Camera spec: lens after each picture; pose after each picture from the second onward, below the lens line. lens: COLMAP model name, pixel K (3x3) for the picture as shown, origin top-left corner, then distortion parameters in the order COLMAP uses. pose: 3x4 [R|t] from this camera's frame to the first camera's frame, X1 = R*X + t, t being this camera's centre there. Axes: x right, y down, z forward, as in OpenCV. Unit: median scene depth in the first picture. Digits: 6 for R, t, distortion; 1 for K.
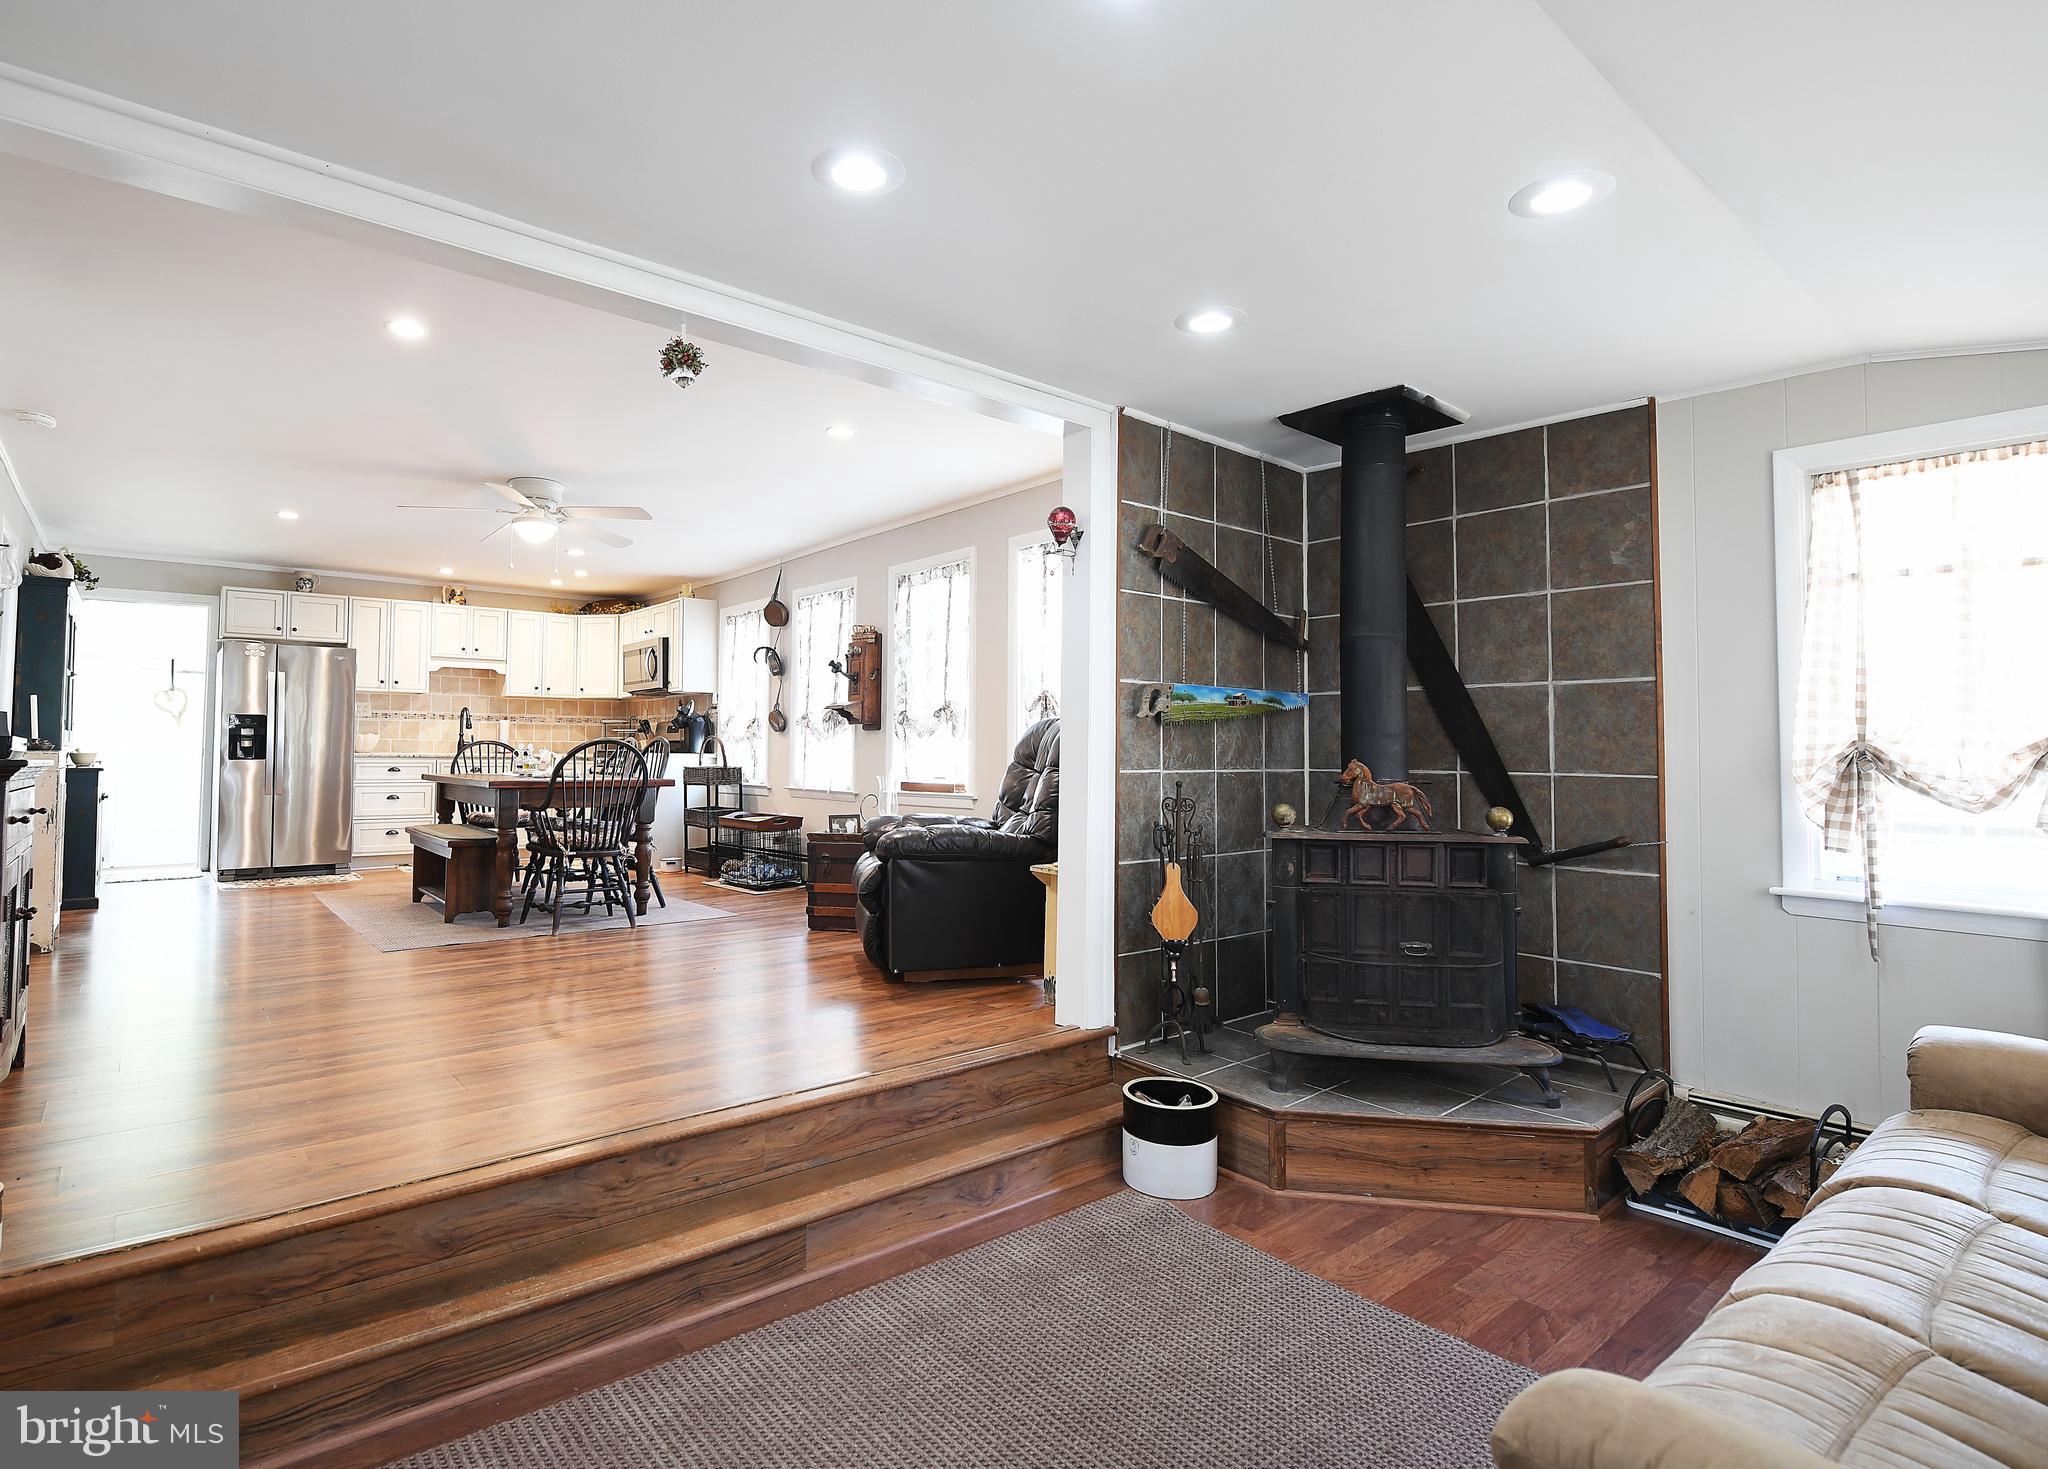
lens RADIAL K [[1032.6, 0, 950.8], [0, 1032.6, 710.5], [0, 0, 1]] dist [-0.016618, -0.000071]
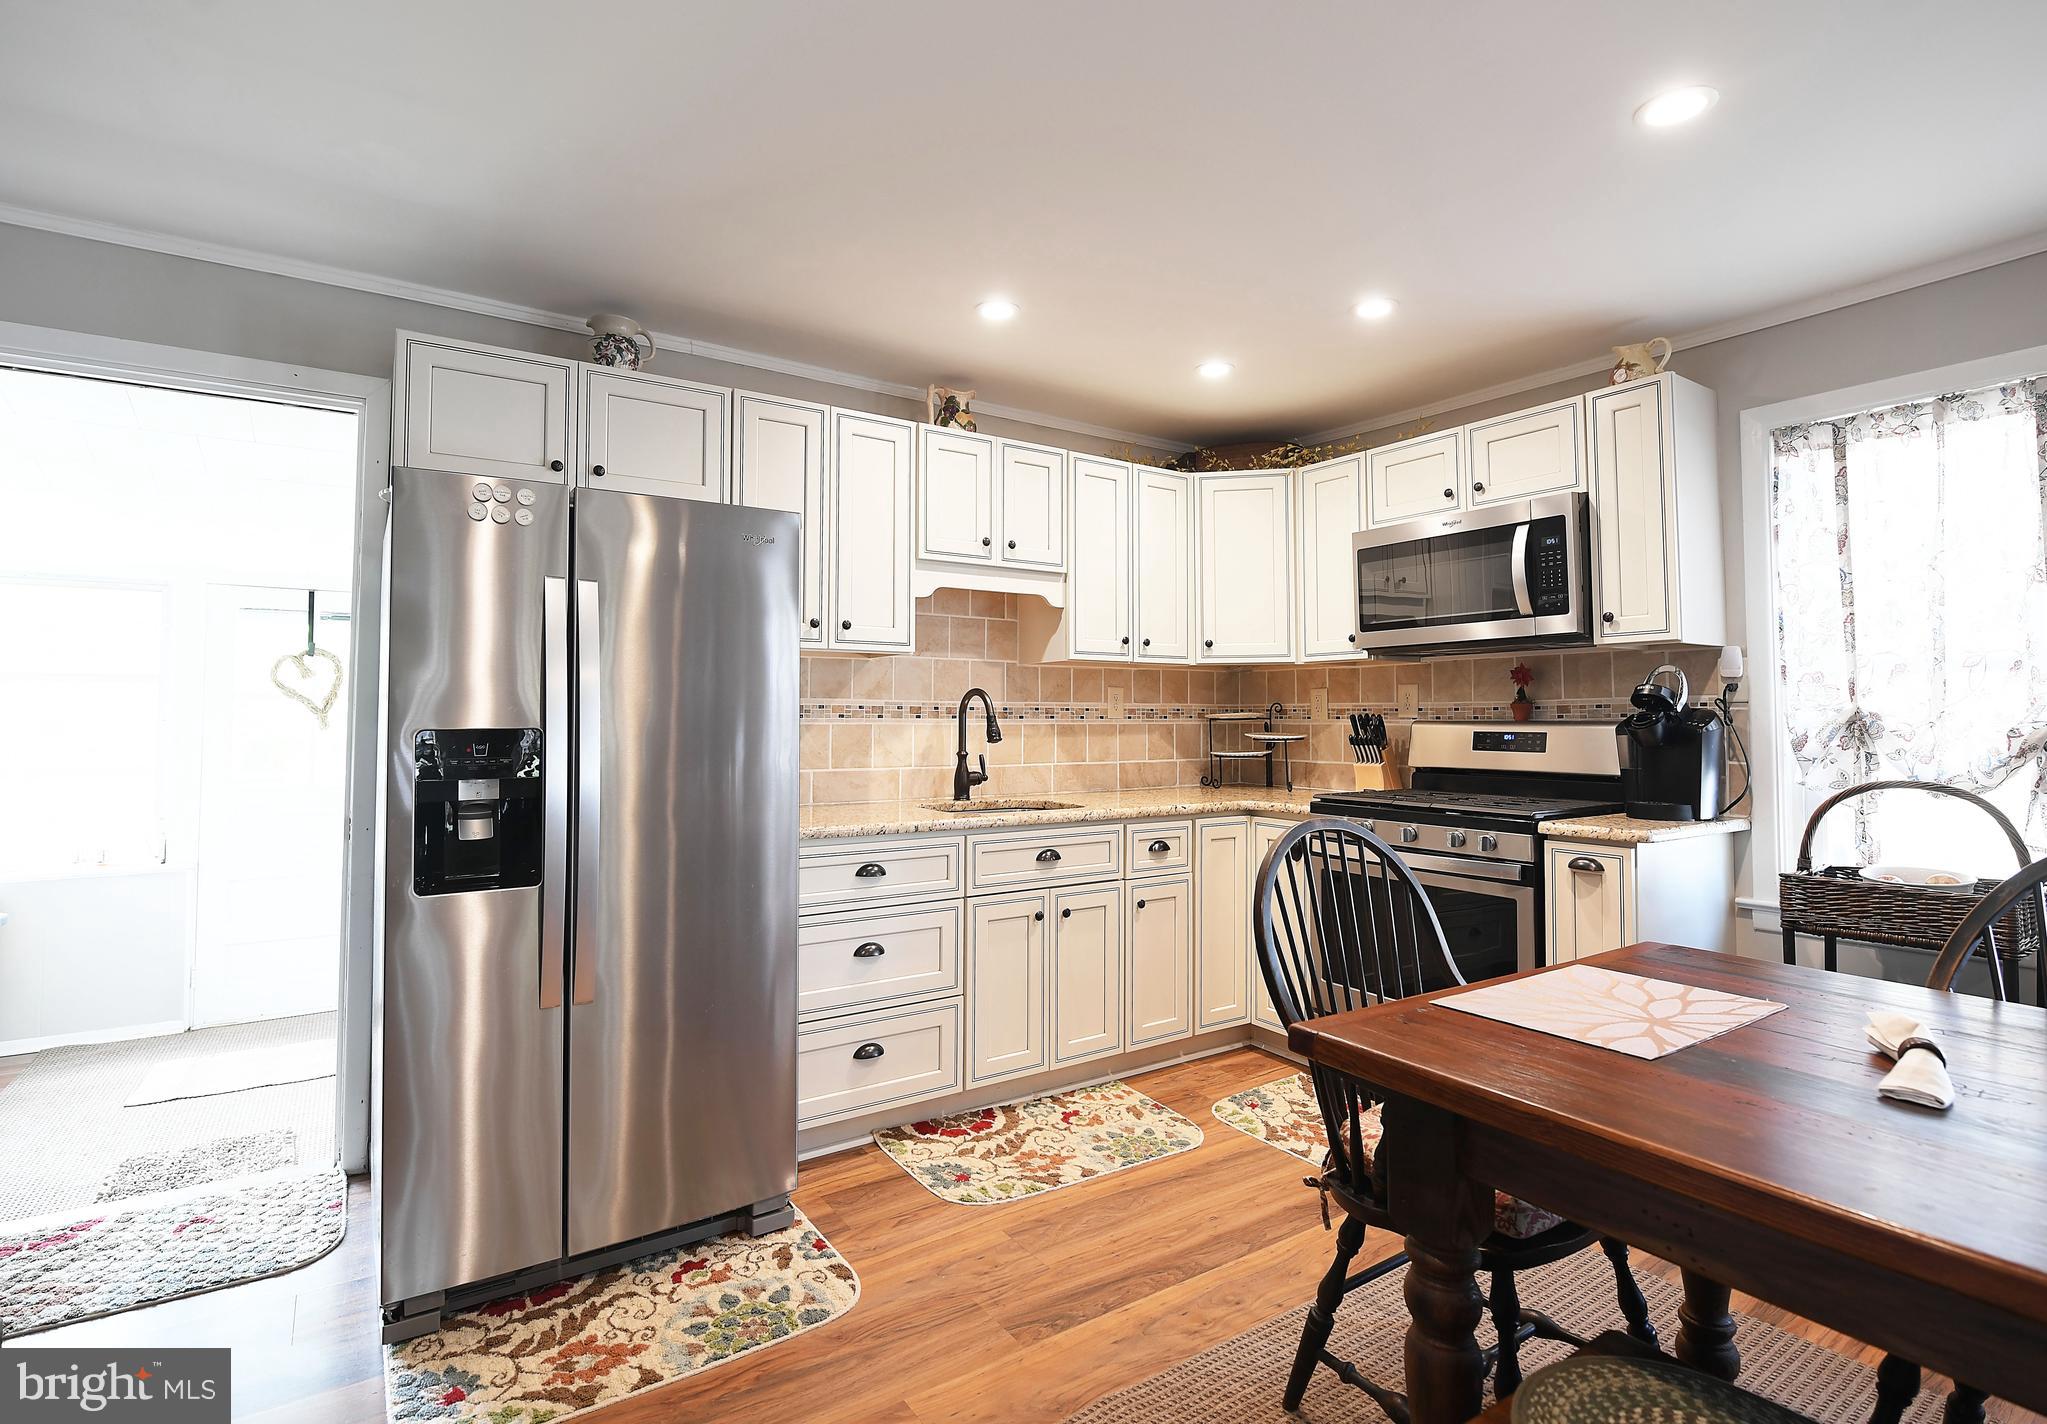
lens RADIAL K [[1008.4, 0, 1019.9], [0, 1008.4, 678.3], [0, 0, 1]] dist [-0.000797, -0.000032]
pose [[0.996549, -0.006192, -0.082777, -0.574840], [0.006404, 0.999977, 0.002290, -0.010939], [0.082761, -0.002813, 0.996565, 0.822265]]
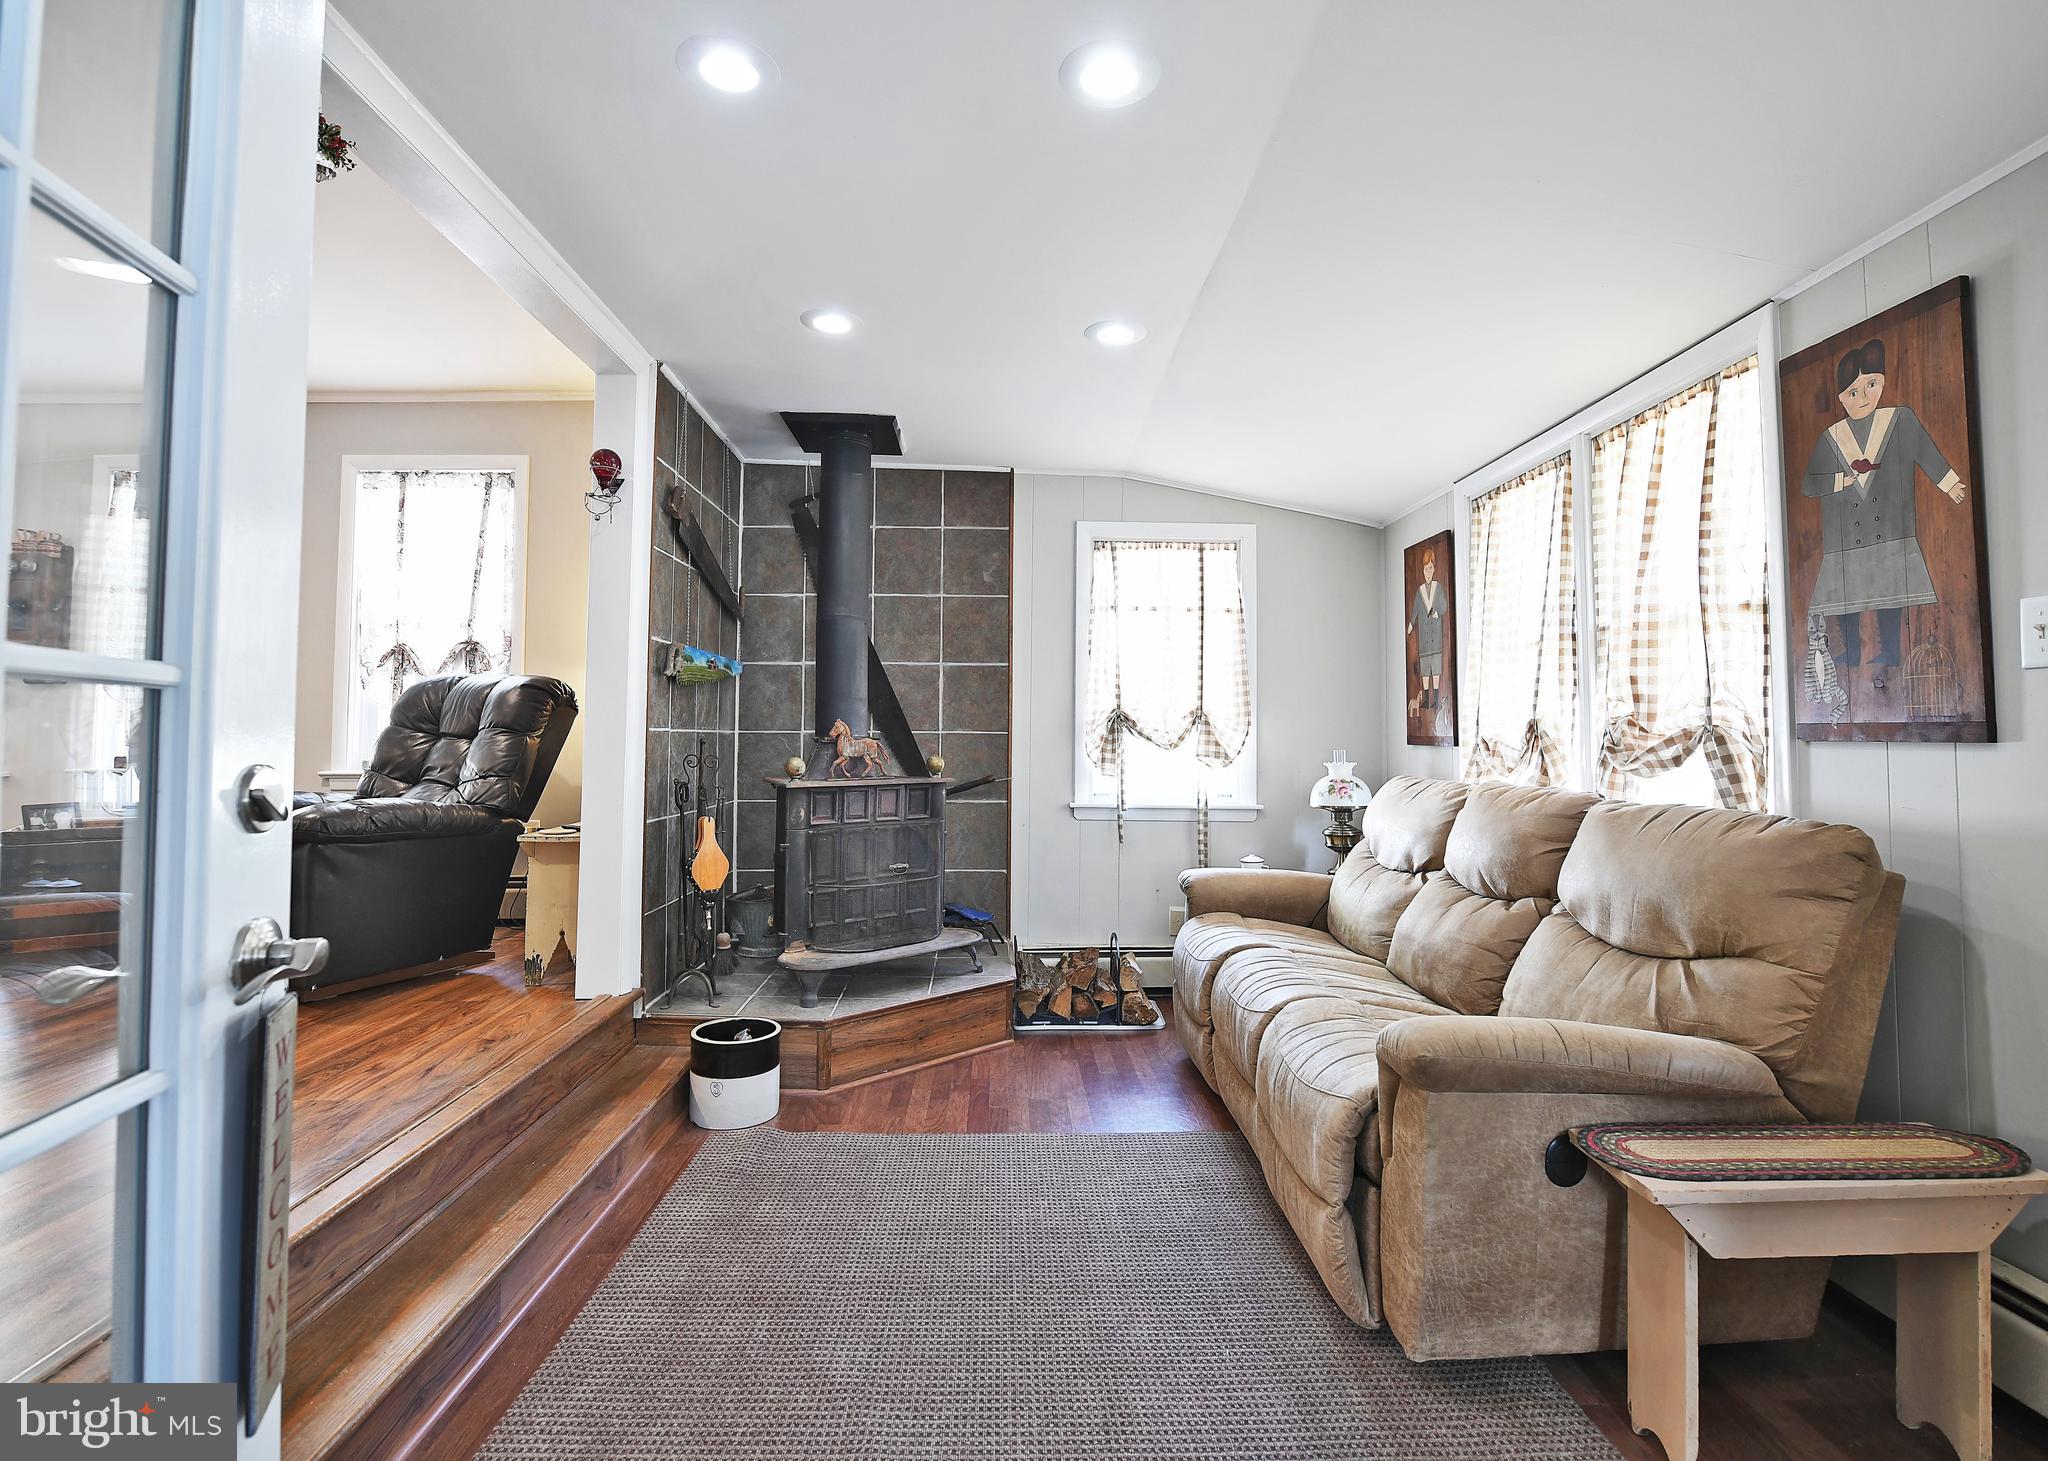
lens RADIAL K [[1032.6, 0, 950.8], [0, 1032.6, 706.5], [0, 0, 1]] dist [-0.016618, -0.000071]
pose [[0.596270, 0.022873, 0.802458, -0.260345], [-0.030778, 0.999510, -0.005620, 0.019276], [-0.802194, -0.021347, 0.596682, 0.100913]]
